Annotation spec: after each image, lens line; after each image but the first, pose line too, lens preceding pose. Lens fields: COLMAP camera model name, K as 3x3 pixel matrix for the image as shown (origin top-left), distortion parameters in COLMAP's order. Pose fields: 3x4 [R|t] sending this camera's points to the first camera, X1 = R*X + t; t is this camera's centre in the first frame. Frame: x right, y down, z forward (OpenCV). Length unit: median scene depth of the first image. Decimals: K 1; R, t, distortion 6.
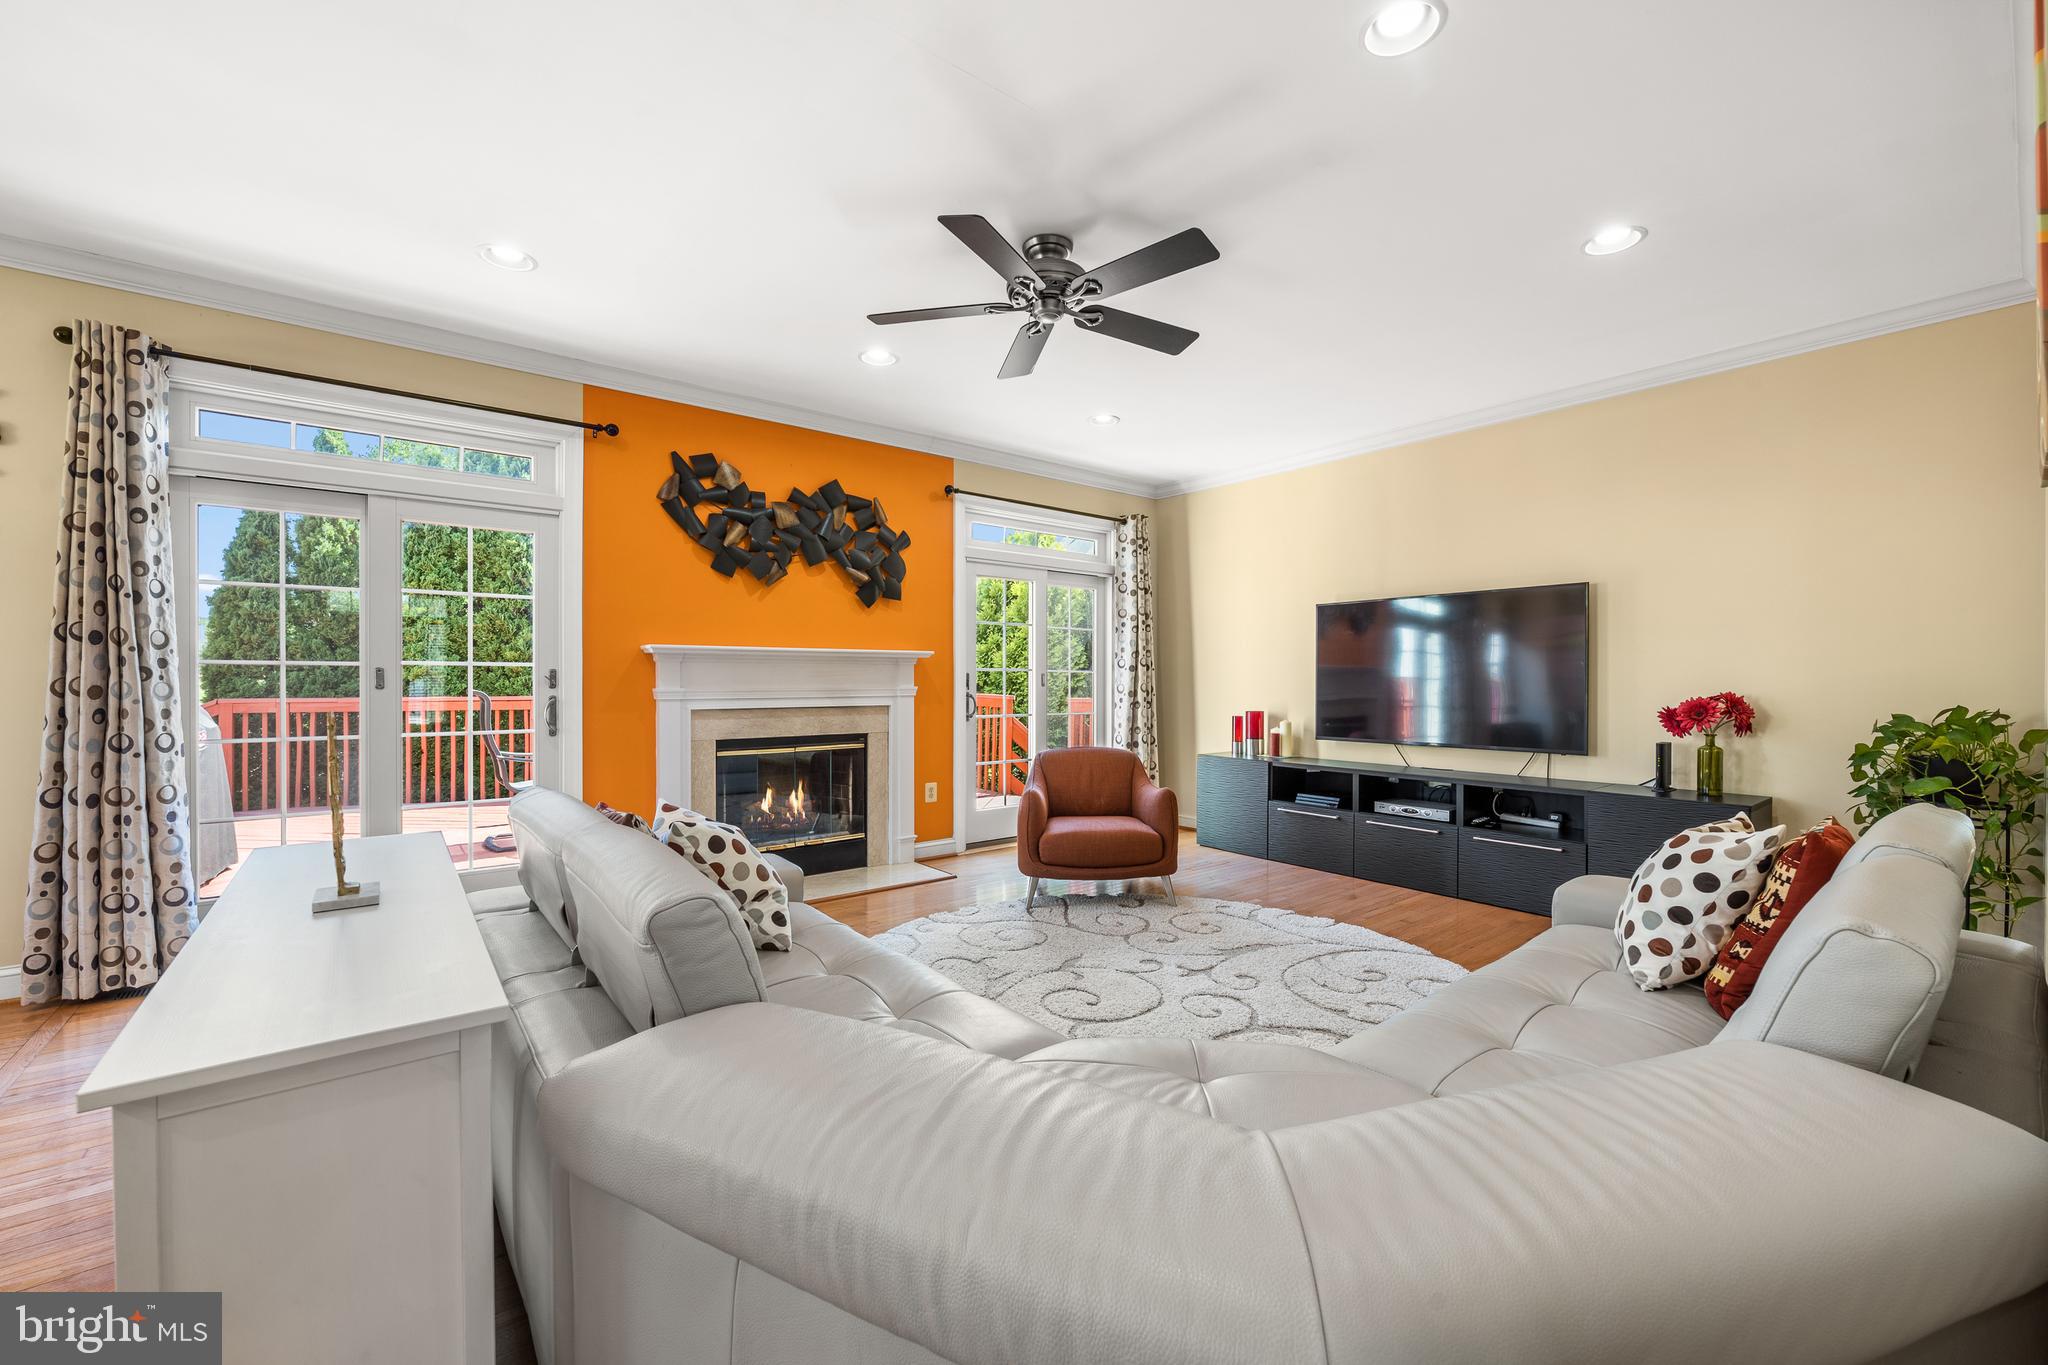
lens RADIAL K [[816.3, 0, 1024.0], [0, 816.3, 682.5], [0, 0, 1]] dist [-0.002031, -0.000288]
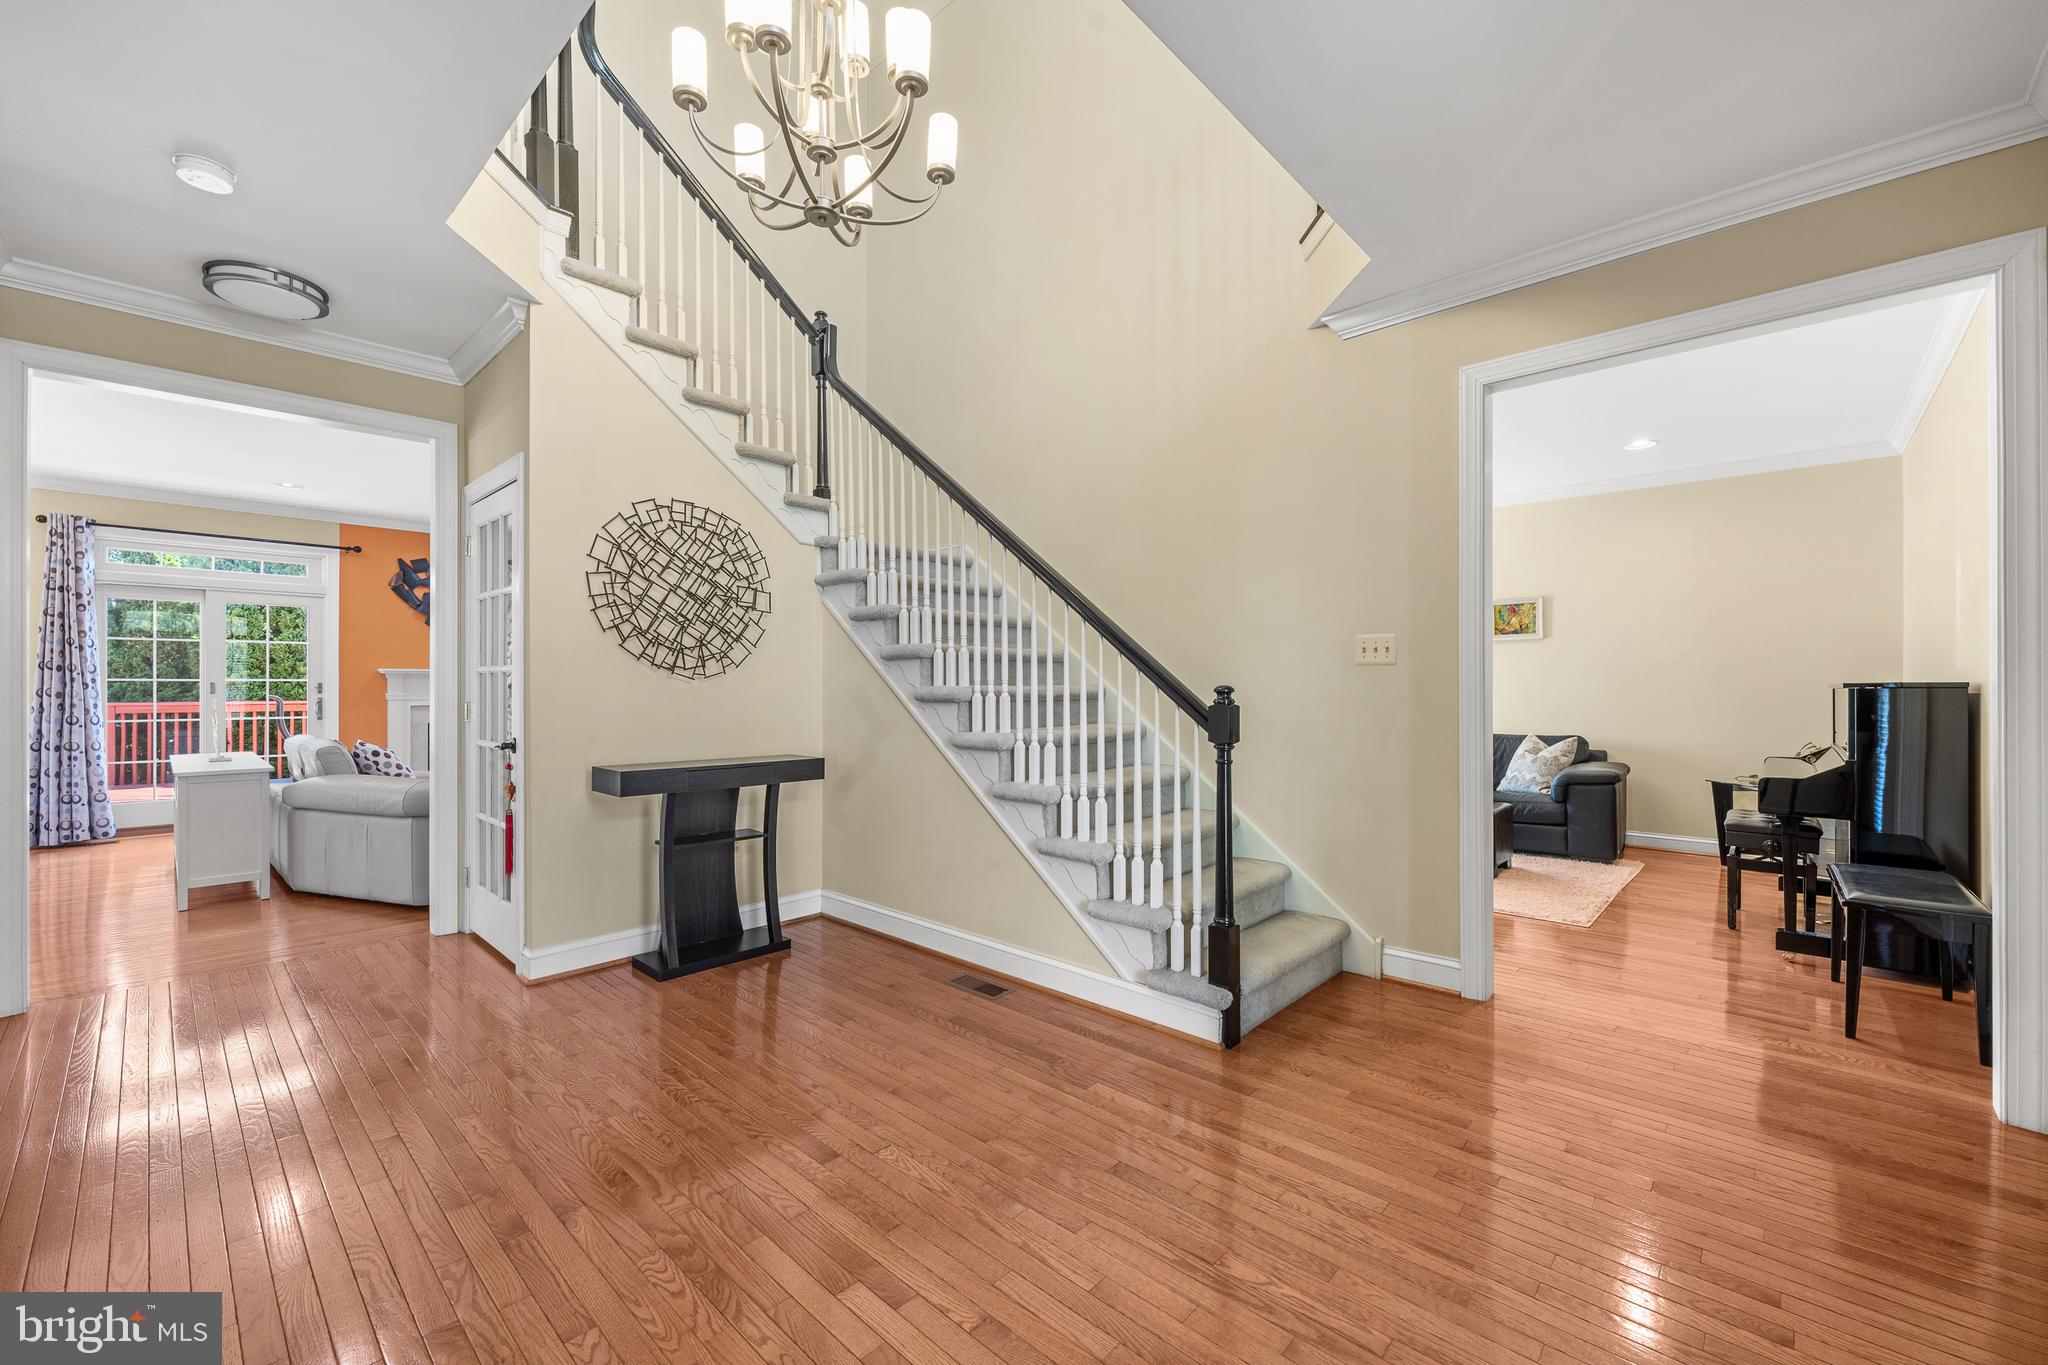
lens RADIAL K [[817.4, 0, 1027.3], [0, 817.4, 685.5], [0, 0, 1]] dist [-0.000493, -0.000066]
pose [[0.988496, 0.000401, 0.151249, 0.933603], [0.000476, 0.999983, -0.005762, 0.000758], [-0.151249, 0.005767, 0.988479, -1.369848]]
